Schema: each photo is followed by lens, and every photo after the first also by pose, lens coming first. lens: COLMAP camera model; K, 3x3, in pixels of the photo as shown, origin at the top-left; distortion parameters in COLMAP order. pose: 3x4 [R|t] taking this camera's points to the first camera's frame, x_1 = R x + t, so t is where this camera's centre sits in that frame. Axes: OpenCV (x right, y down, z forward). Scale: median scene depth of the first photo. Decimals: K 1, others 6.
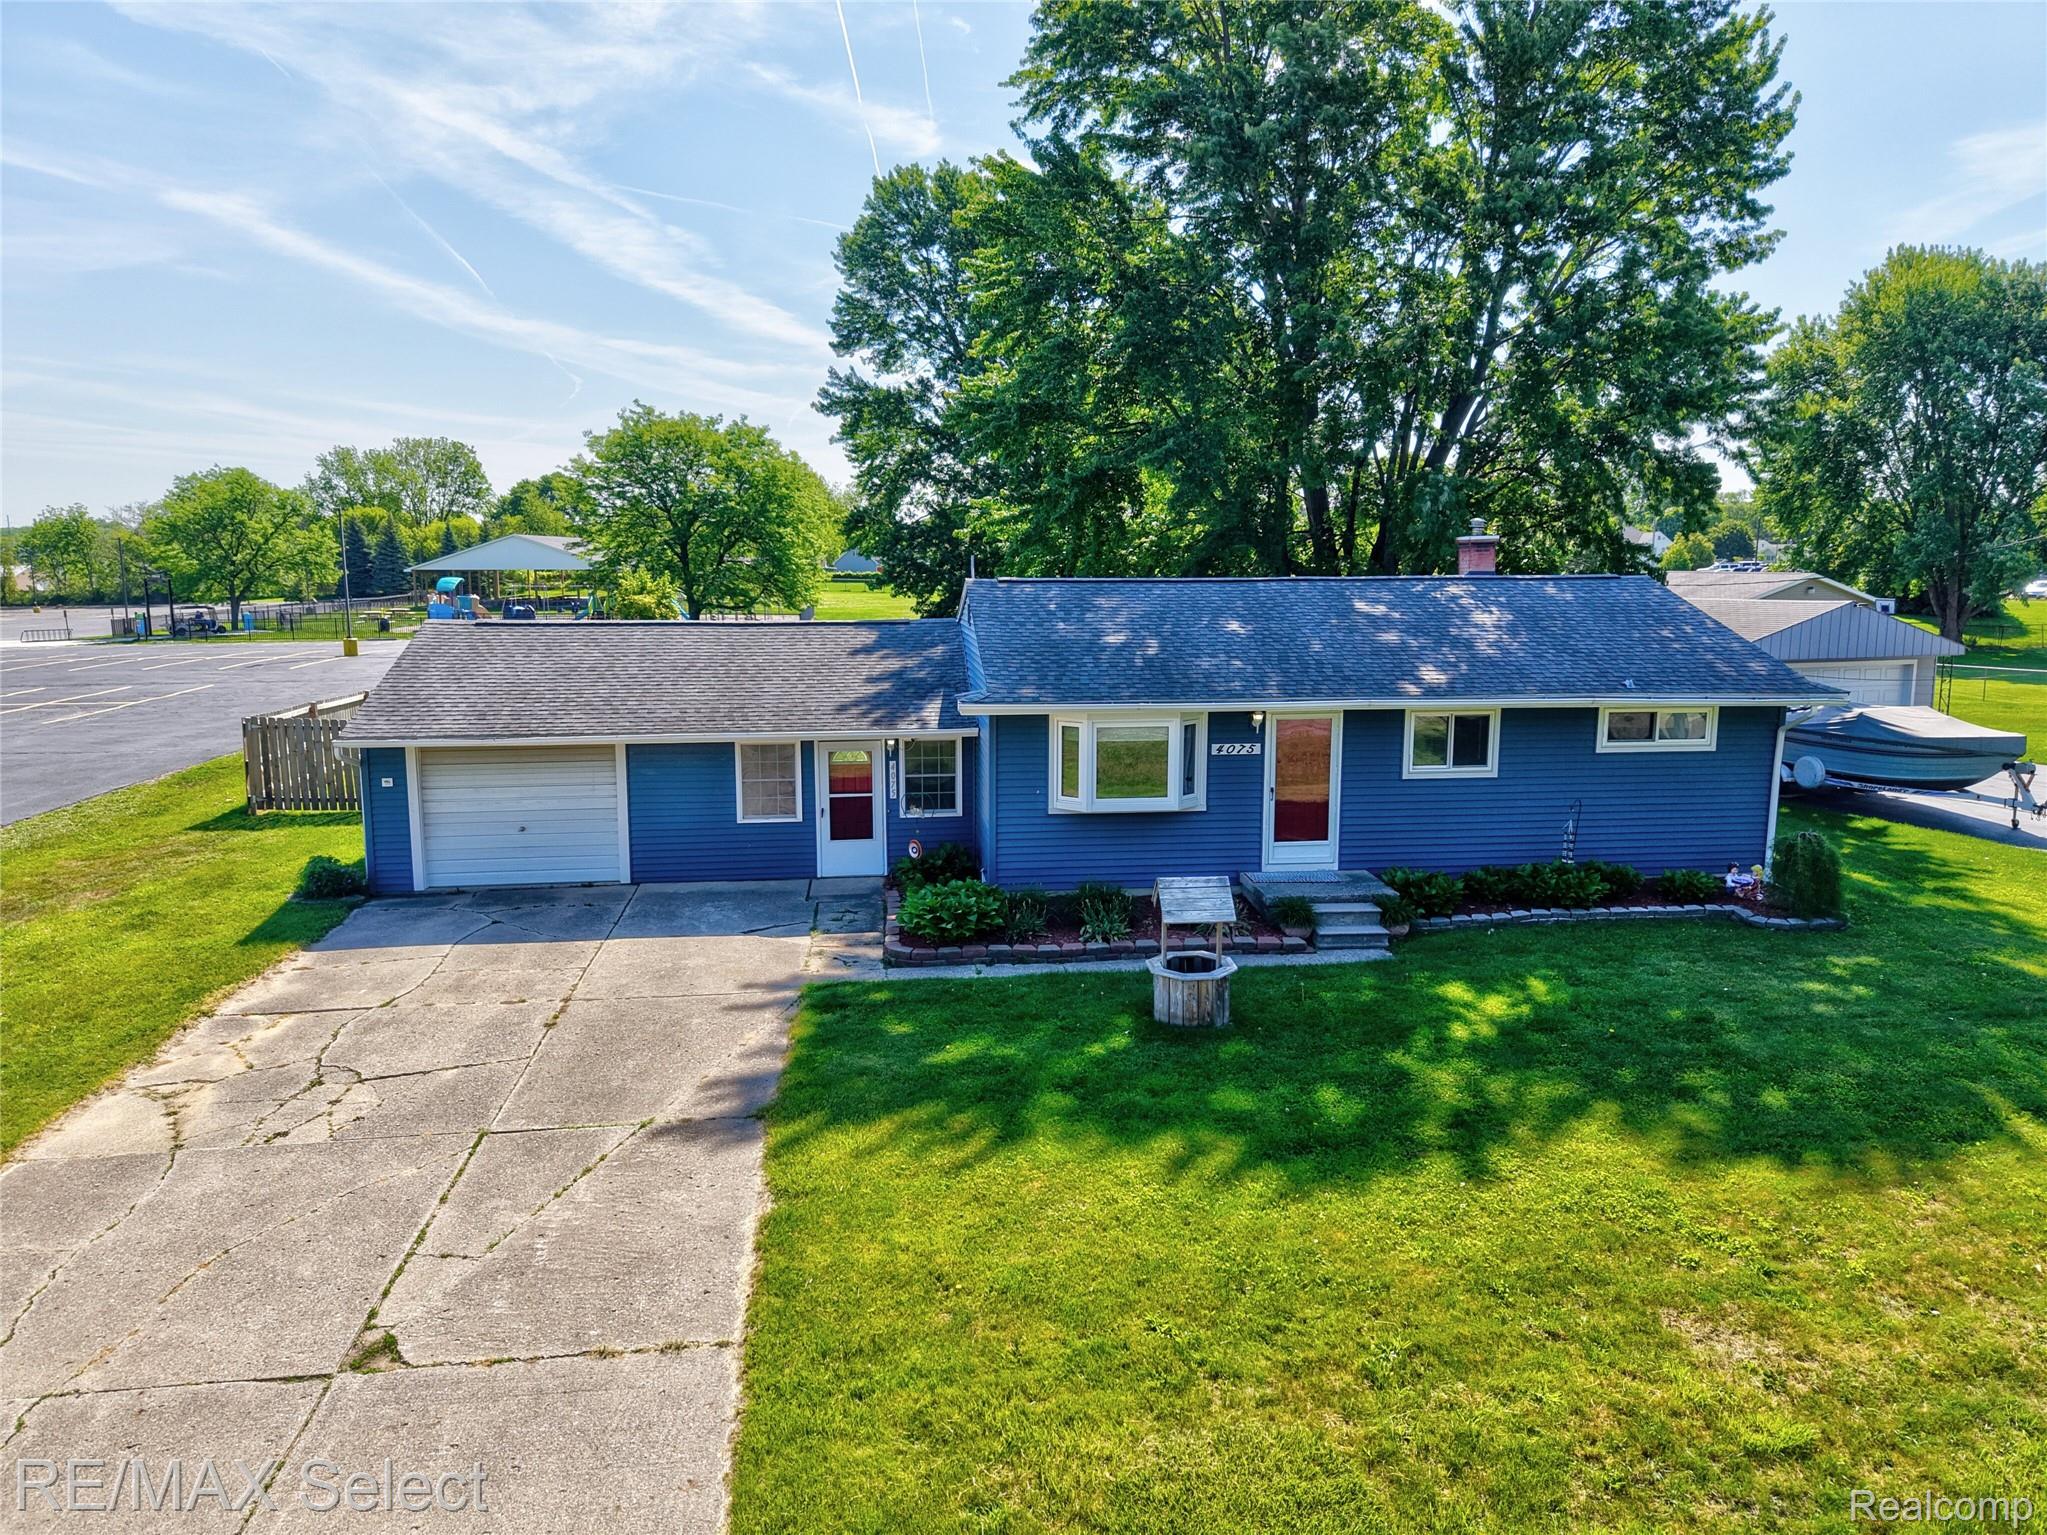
lens RADIAL K [[1375.9, 0, 1026.7], [0, 1375.9, 771.7], [0, 0, 1]] dist [0.020767, -0.018856]
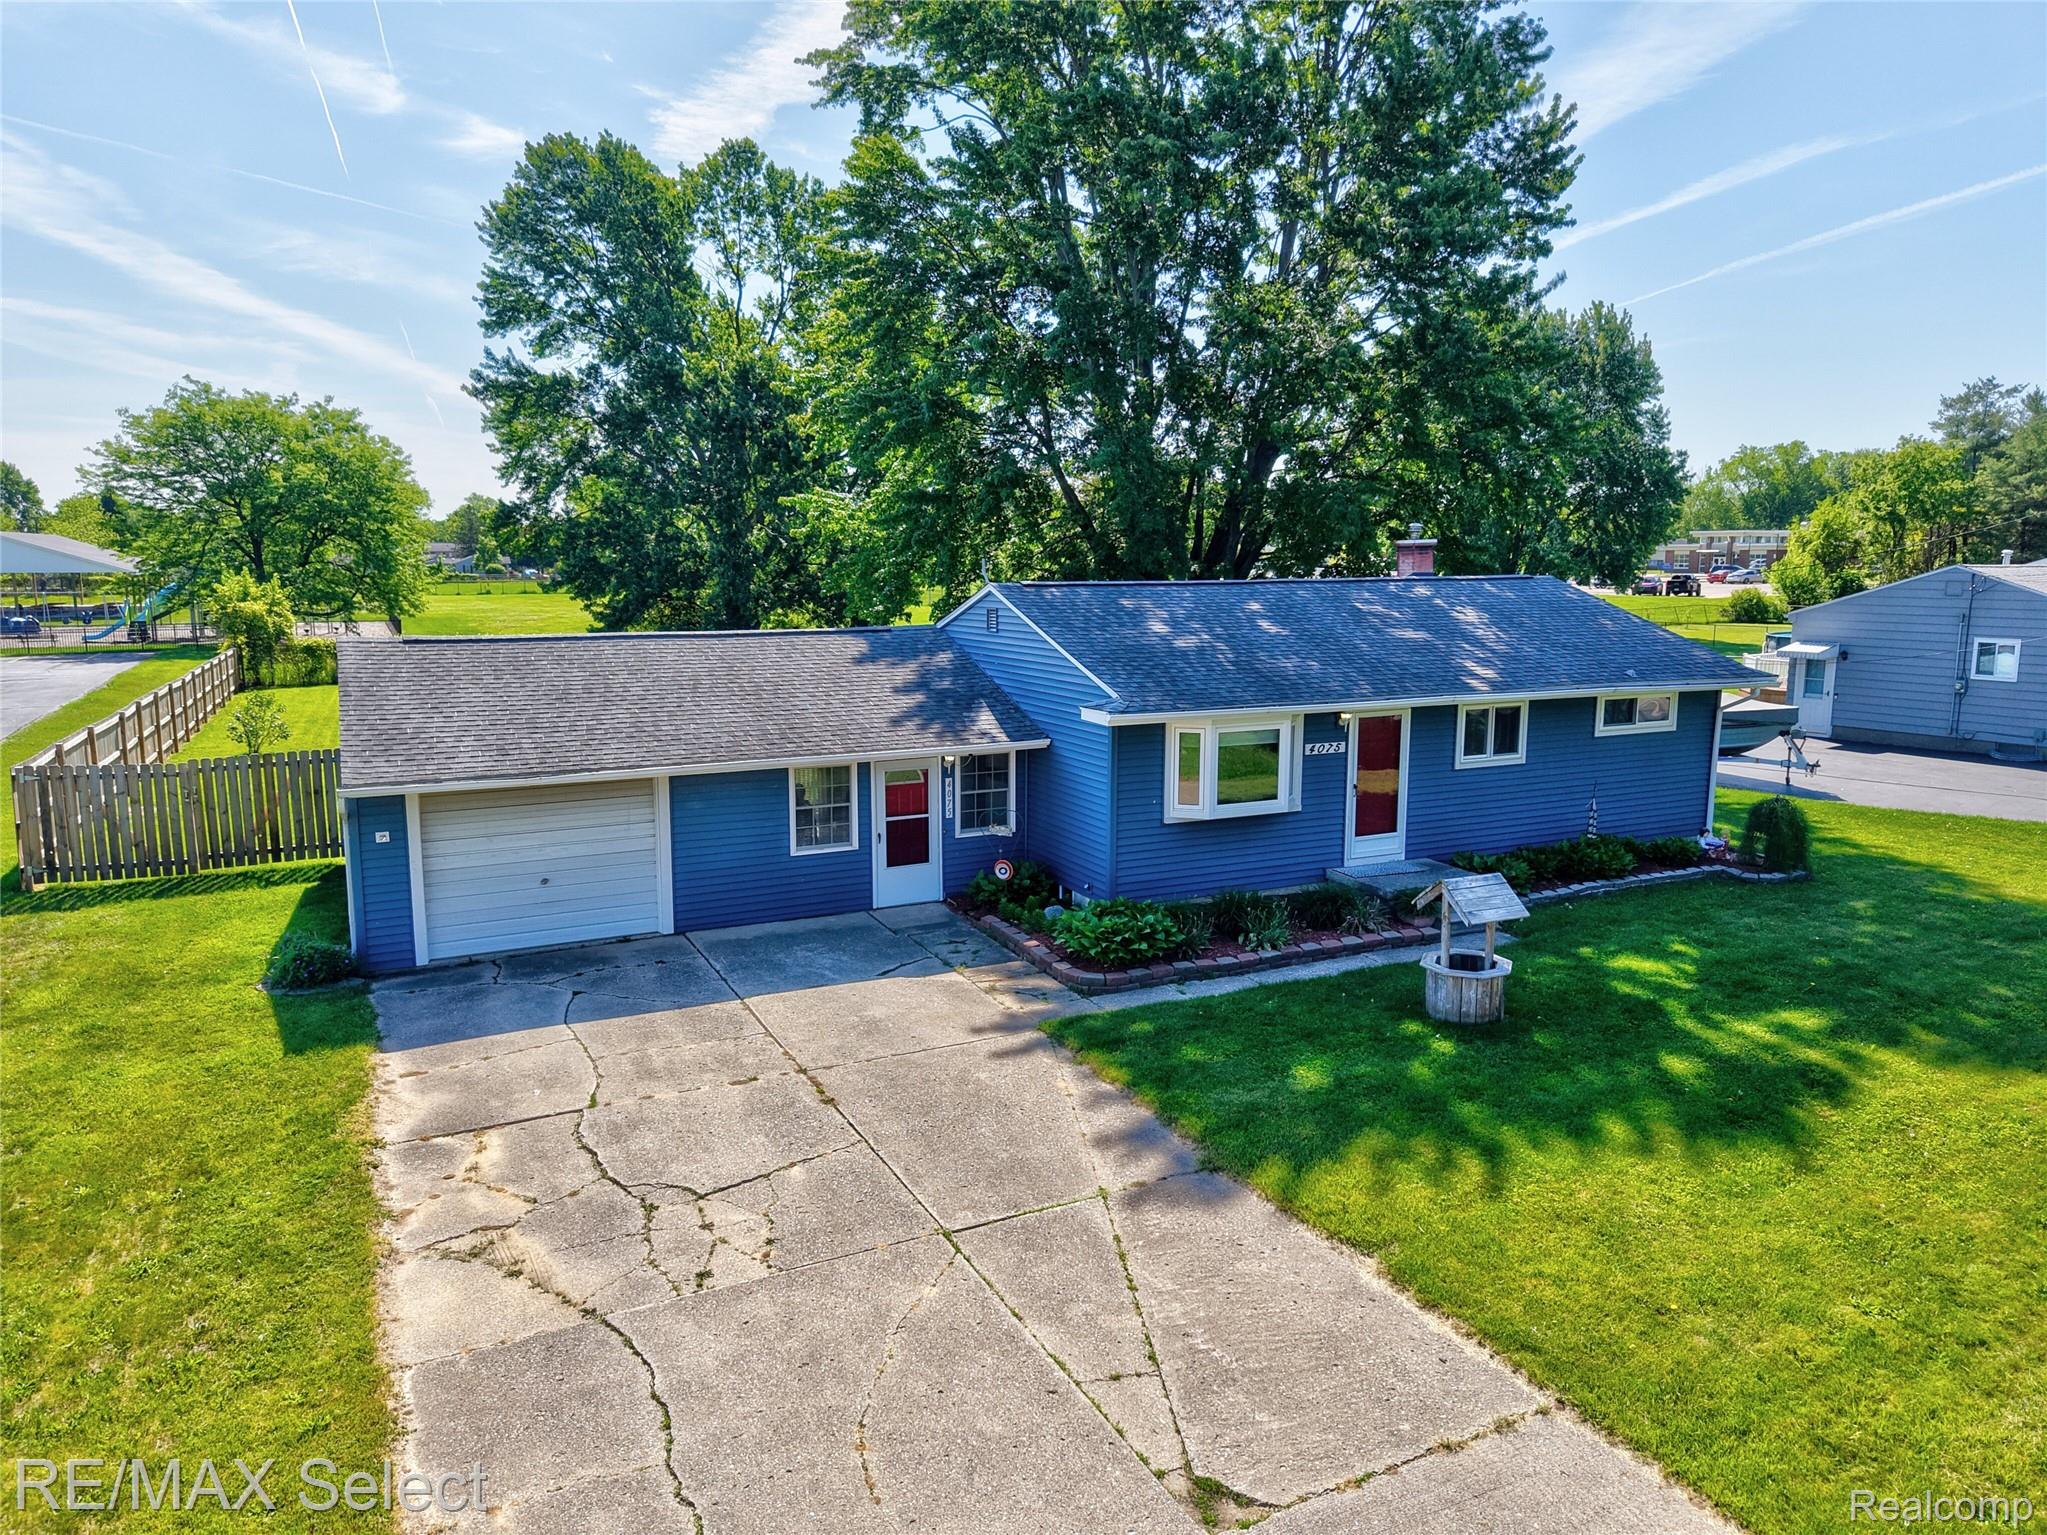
lens RADIAL K [[1375.9, 0, 1026.7], [0, 1375.9, 771.7], [0, 0, 1]] dist [0.020767, -0.018856]
pose [[0.944670, -0.051768, 0.323911, -0.411006], [0.051646, 0.998625, 0.008981, -0.020983], [-0.323931, 0.008244, 0.946045, 0.112842]]
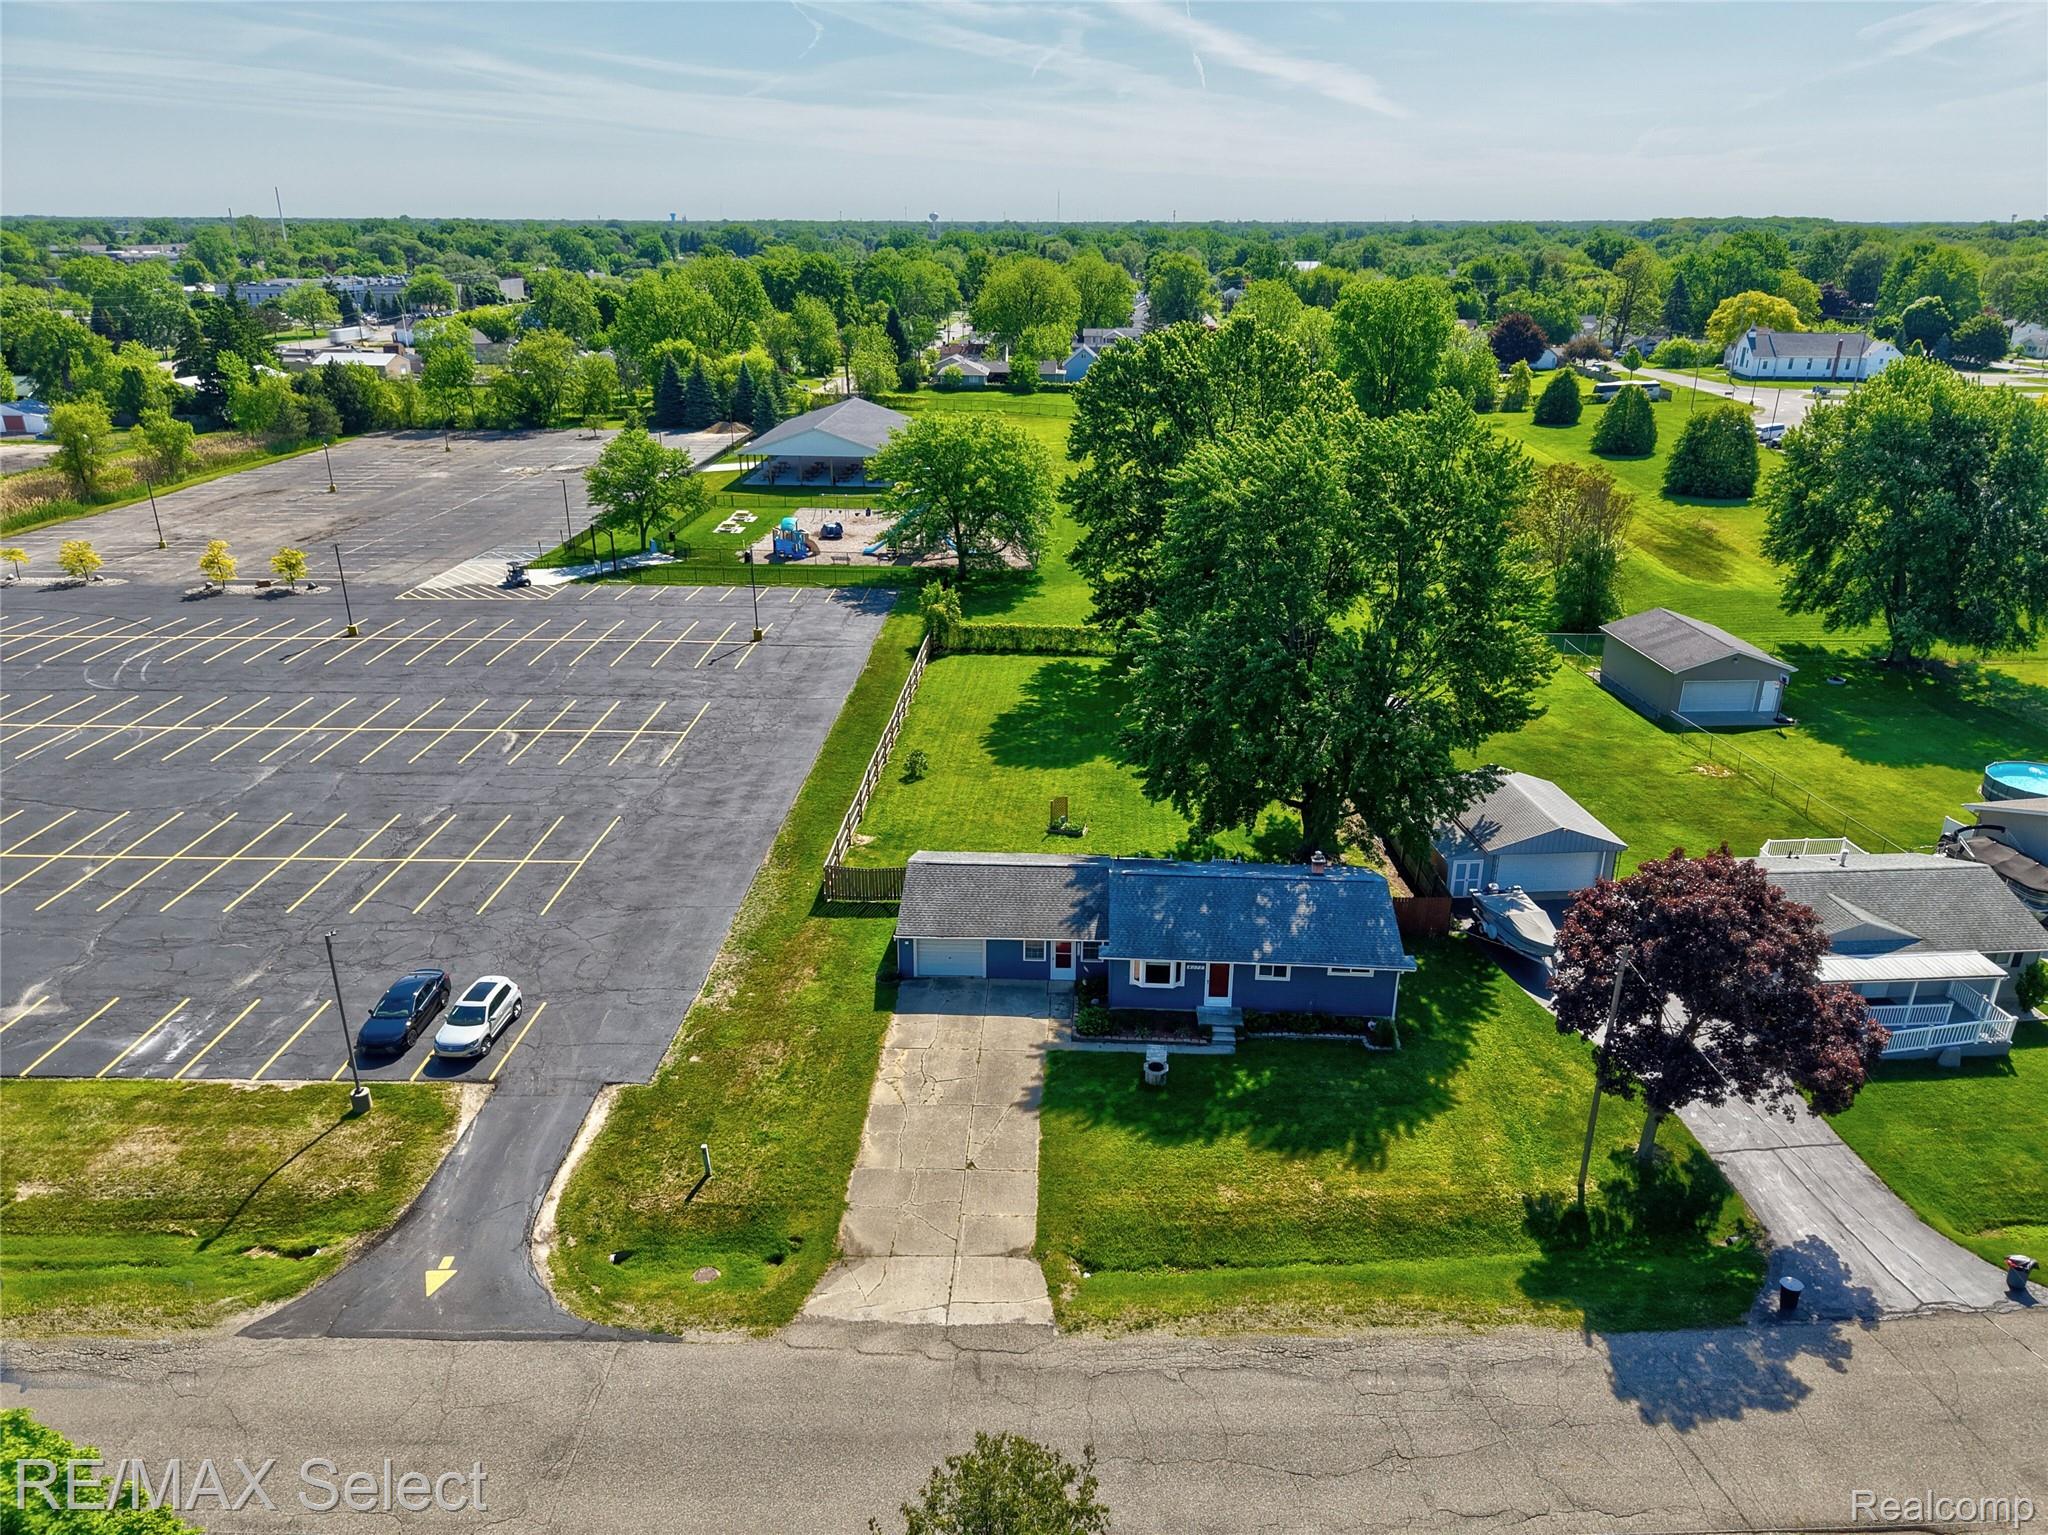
lens RADIAL K [[1370.9, 0, 1024.0], [0, 1370.9, 767.5], [0, 0, 1]] dist [0.070965, -0.080257]
pose [[0.986385, 0.064284, -0.151365, 0.219767], [-0.029562, 0.974751, 0.221329, -1.125054], [0.161771, -0.213841, 0.963381, -1.874541]]
